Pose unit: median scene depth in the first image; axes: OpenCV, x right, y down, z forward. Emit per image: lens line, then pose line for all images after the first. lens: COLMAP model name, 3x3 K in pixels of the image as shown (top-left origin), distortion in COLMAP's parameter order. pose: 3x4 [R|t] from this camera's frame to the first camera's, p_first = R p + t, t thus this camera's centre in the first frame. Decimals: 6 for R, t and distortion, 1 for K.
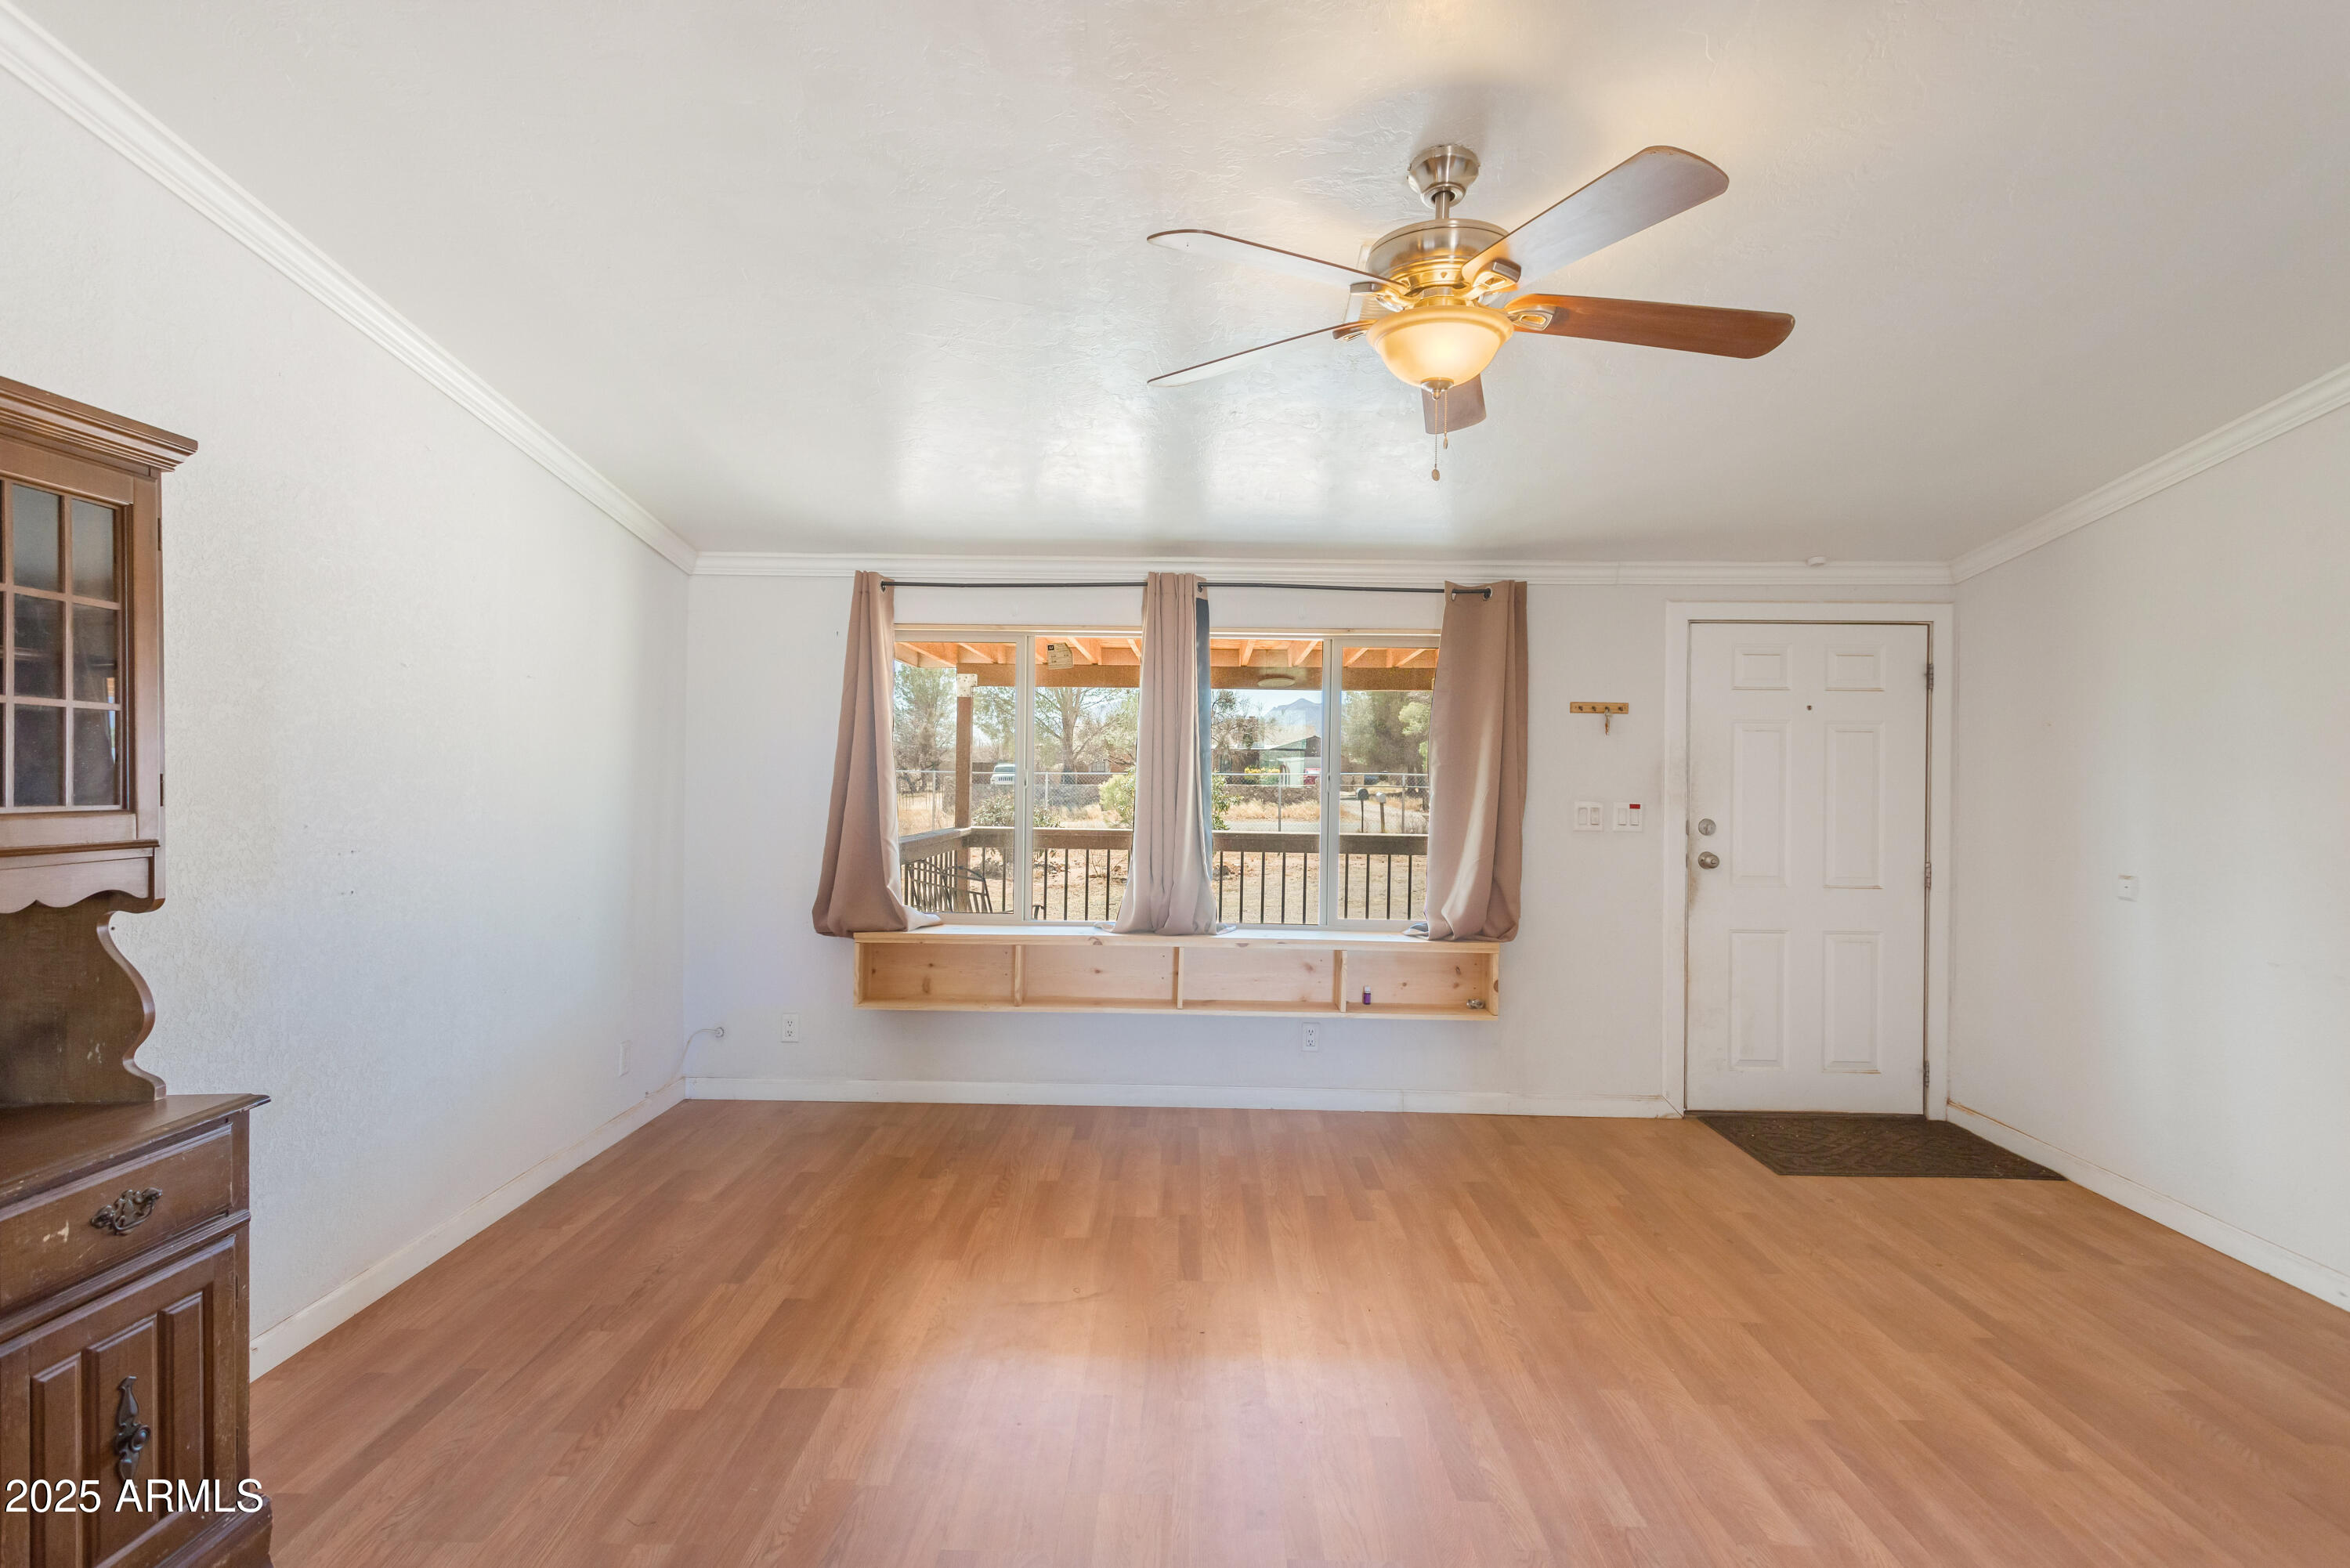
lens RADIAL K [[1161.3, 0, 1173.5], [0, 1161.3, 766.7], [0, 0, 1]] dist [0.003100, 0.000425]
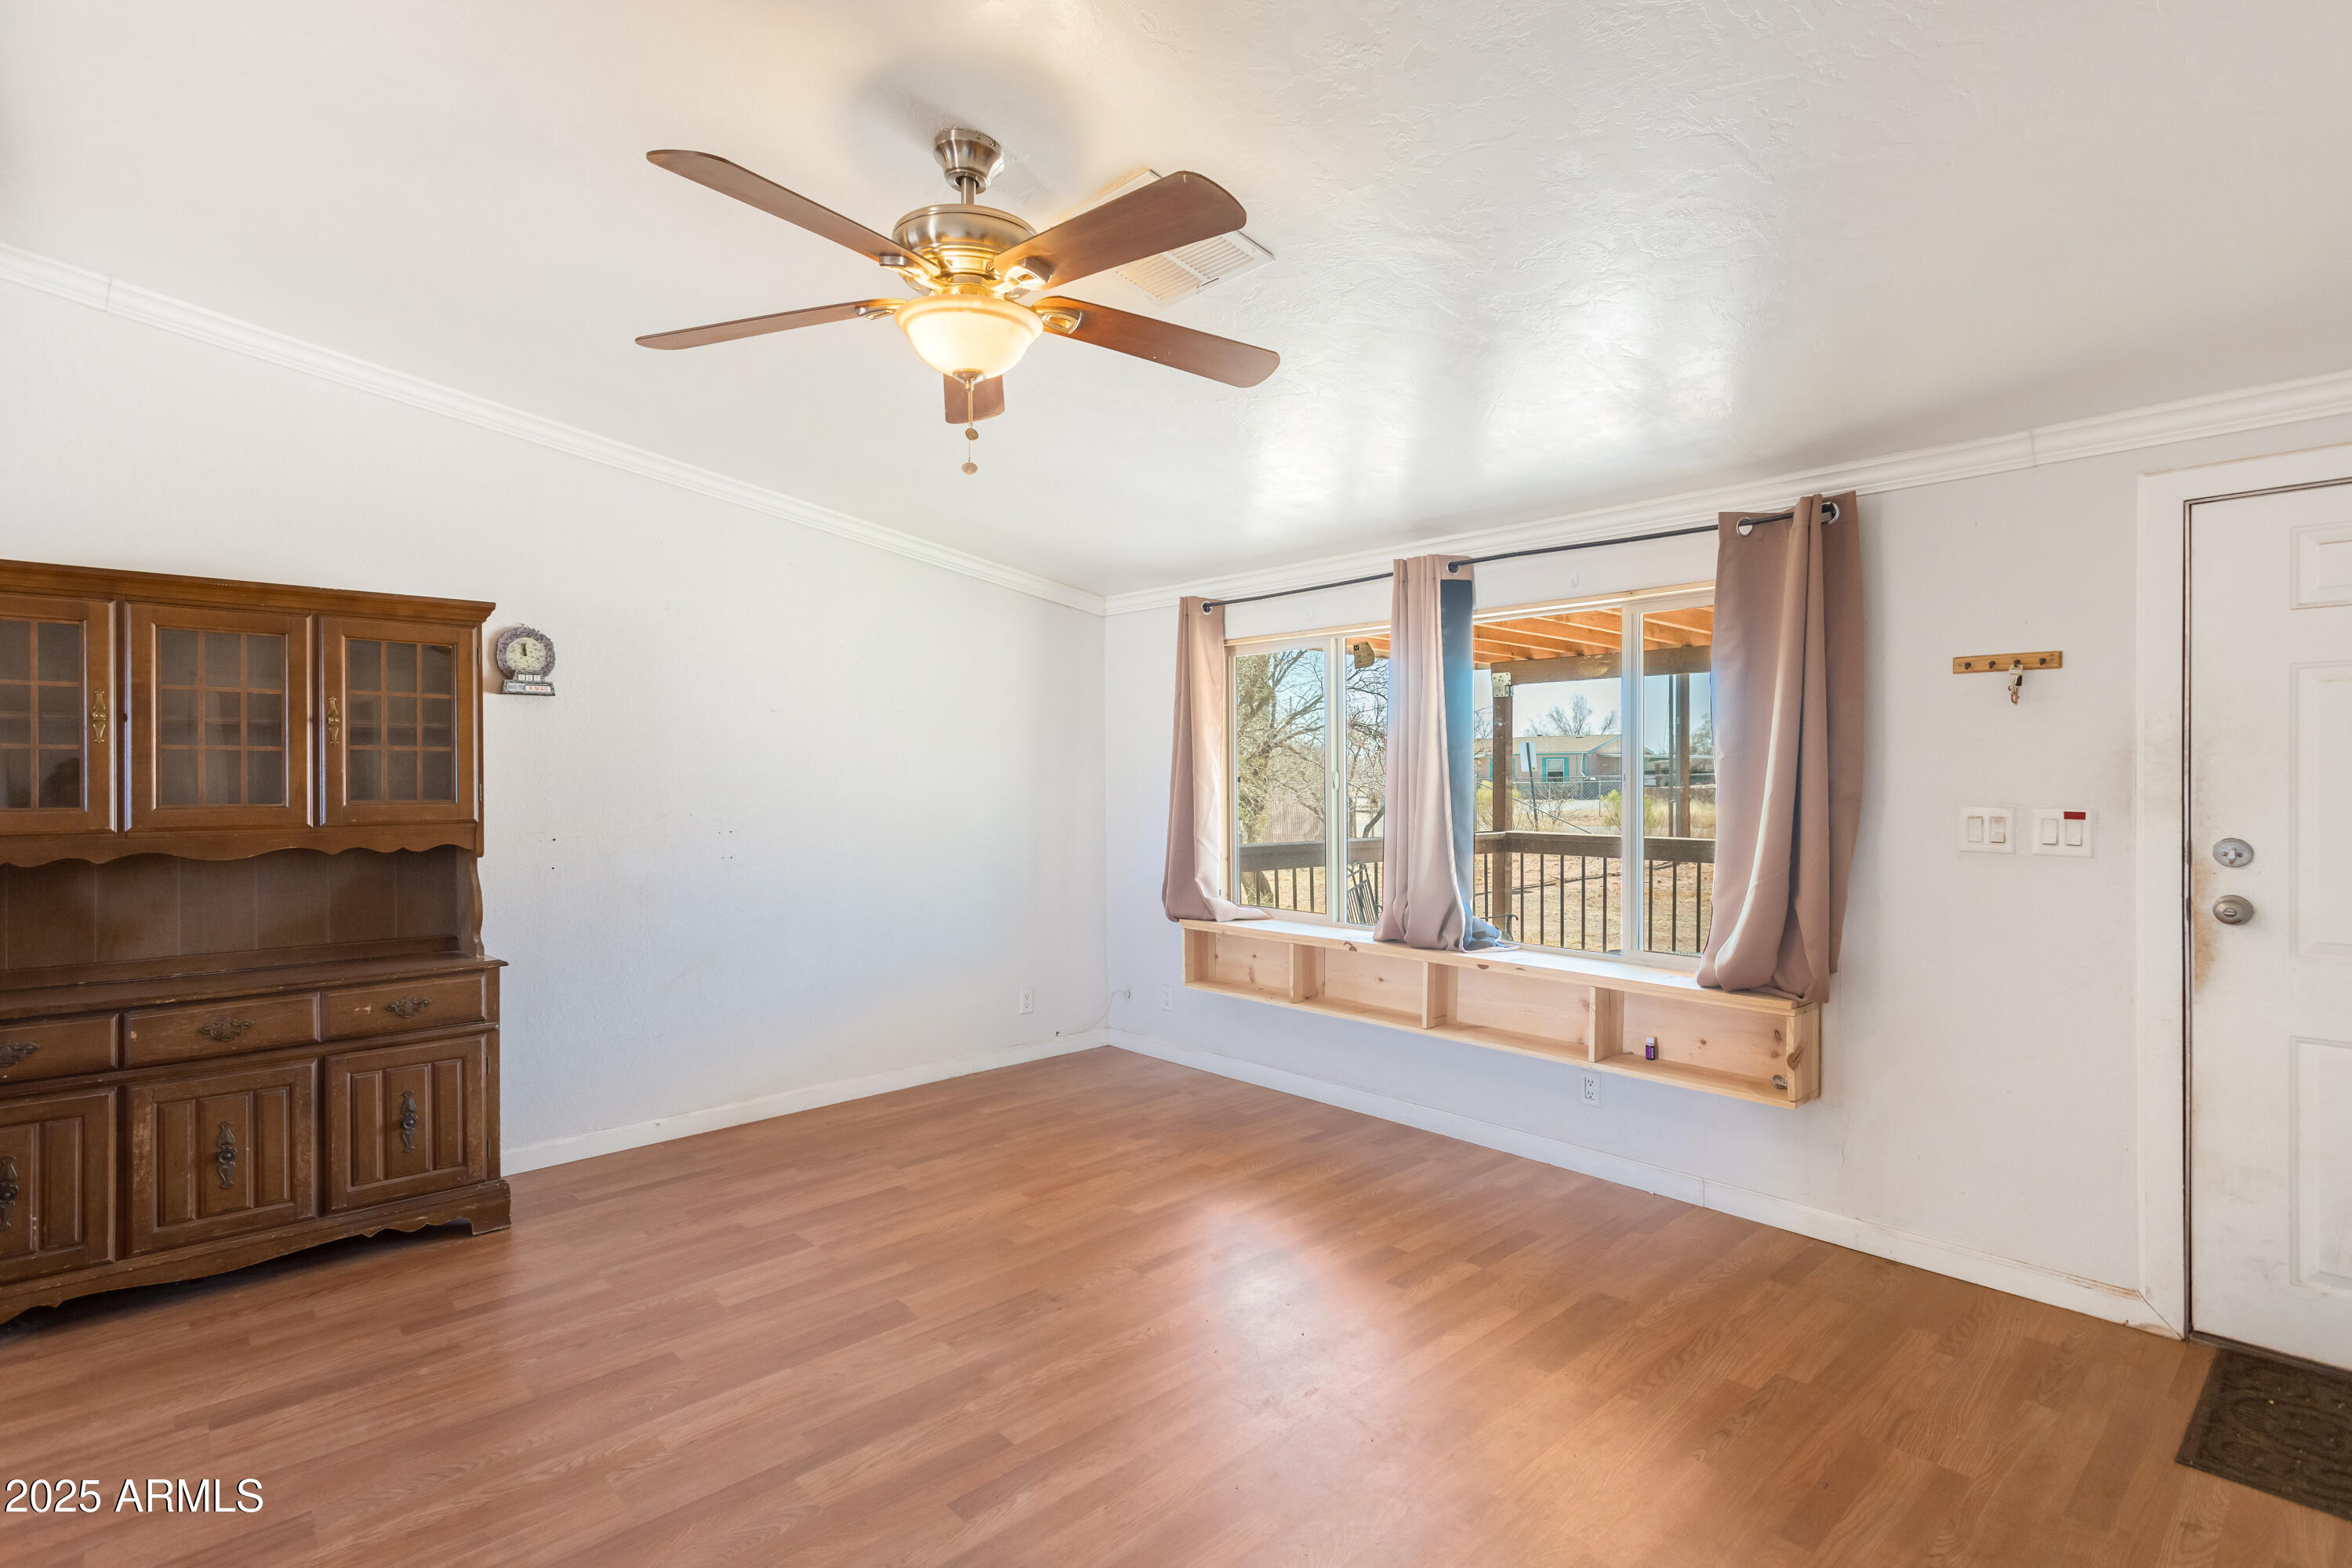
lens RADIAL K [[1146.0, 0, 1176.0], [0, 1146.0, 784.0], [0, 0, 1]] dist [0.002068, -0.000134]
pose [[0.689123, -0.007876, -0.724601, 0.547505], [0.015794, 0.999867, 0.004153, 0.007578], [0.724472, -0.014306, 0.689156, 0.239765]]
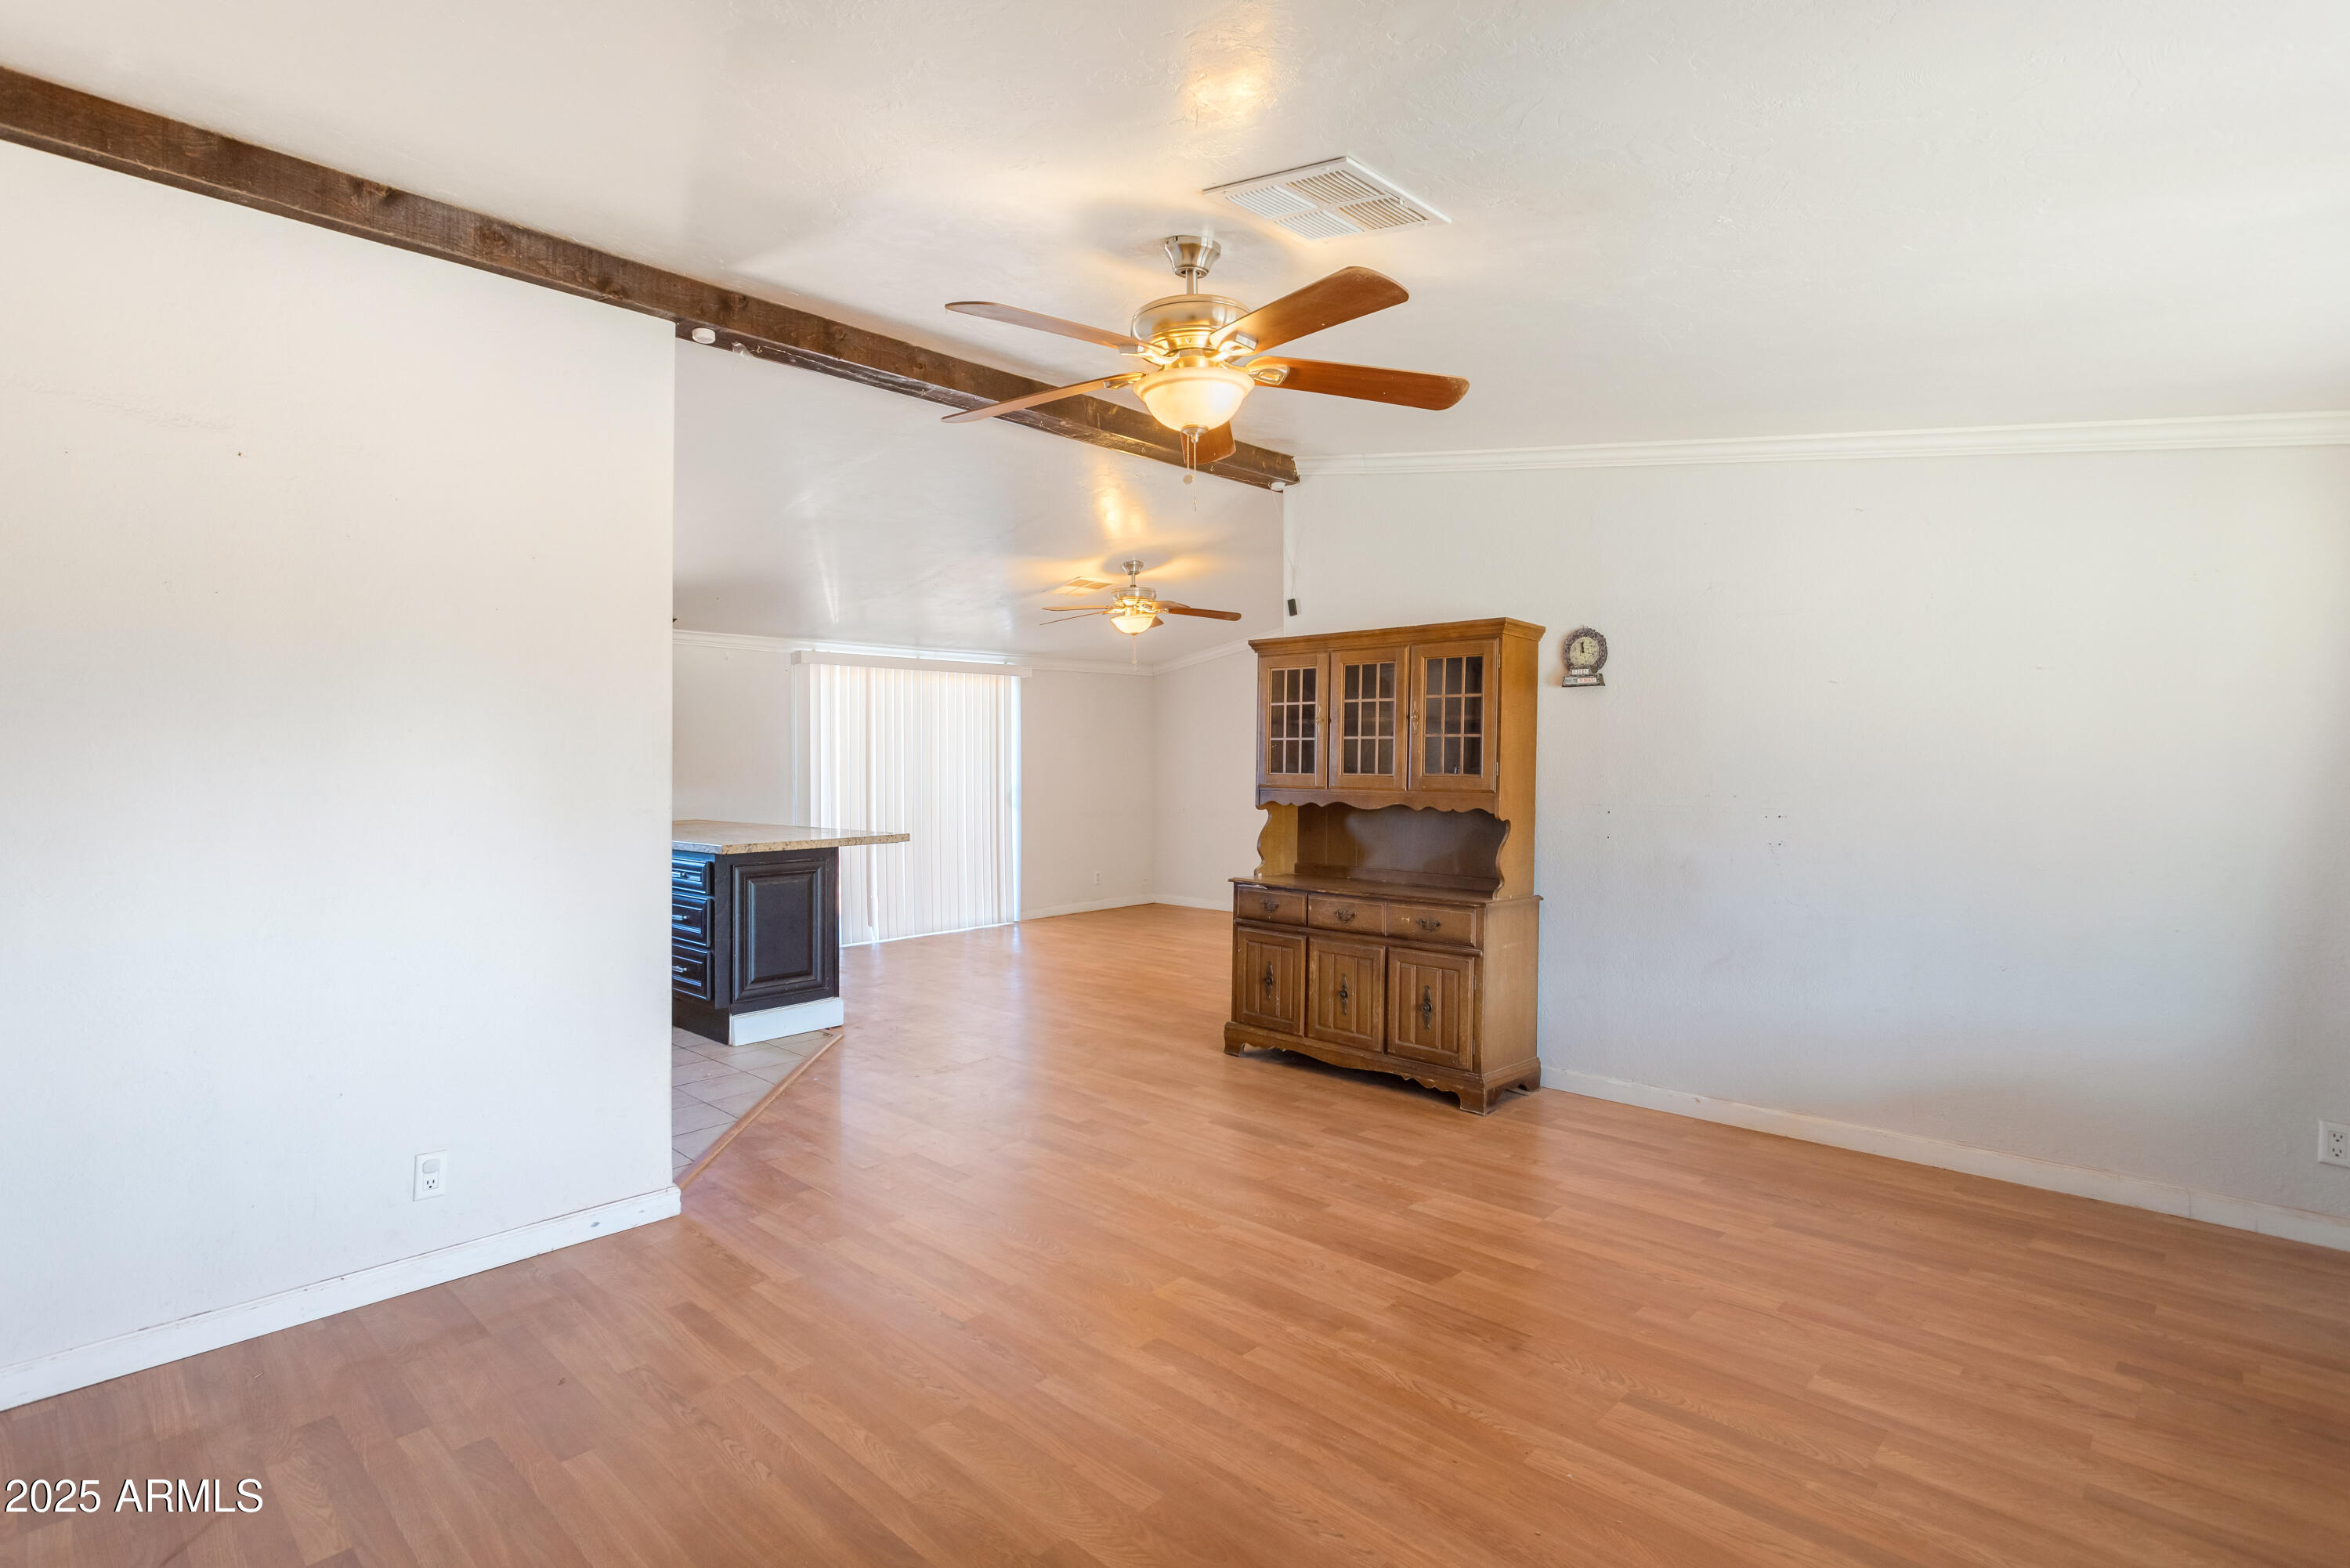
lens RADIAL K [[1150.8, 0, 1156.7], [0, 1150.8, 758.1], [0, 0, 1]] dist [0.000979, -0.000173]
pose [[-0.685086, -0.006507, -0.728433, 0.578126], [-0.002022, 0.999973, -0.007031, 0.007222], [0.728459, -0.003344, -0.685081, 0.927555]]
